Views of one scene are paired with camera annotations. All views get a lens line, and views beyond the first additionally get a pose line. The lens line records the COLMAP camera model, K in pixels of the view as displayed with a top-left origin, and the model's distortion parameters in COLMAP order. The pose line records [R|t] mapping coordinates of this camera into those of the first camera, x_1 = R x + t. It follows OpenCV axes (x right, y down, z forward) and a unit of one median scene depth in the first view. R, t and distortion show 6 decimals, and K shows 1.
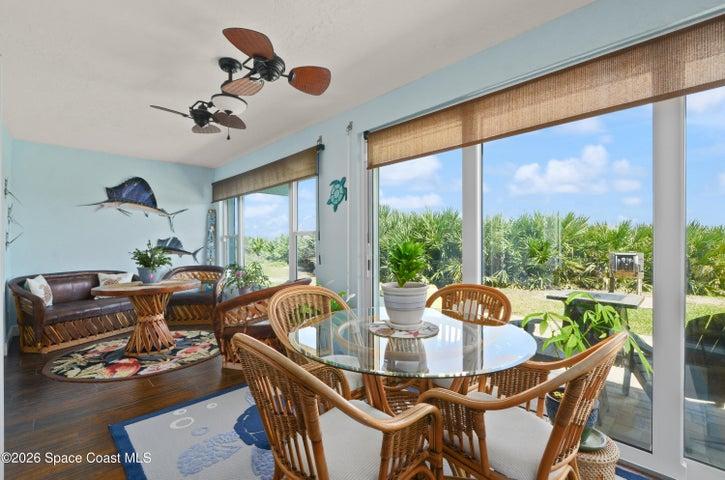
lens RADIAL K [[320.8, 0, 361.4], [0, 320.8, 244.5], [0, 0, 1]] dist [0.000243, -0.000351]
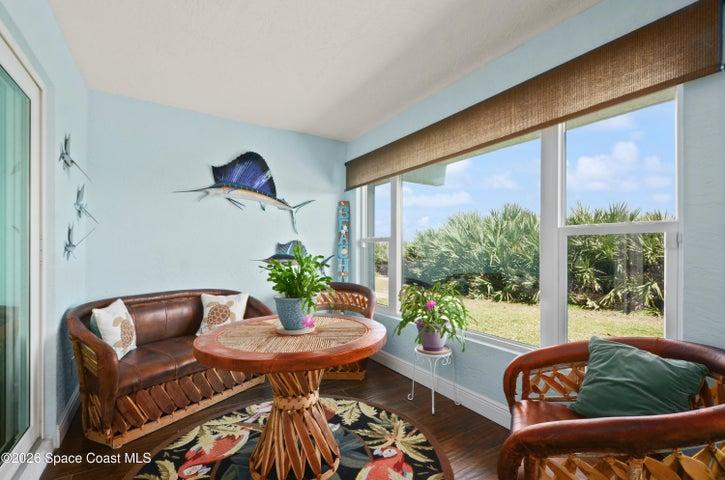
lens RADIAL K [[314.6, 0, 362.6], [0, 314.6, 252.7], [0, 0, 1]] dist [0.002219, -0.000027]
pose [[0.980124, 0.010196, -0.198125, -0.347601], [-0.010205, 0.999947, 0.000977, 0.001899], [0.198124, 0.001065, 0.980176, 0.406944]]
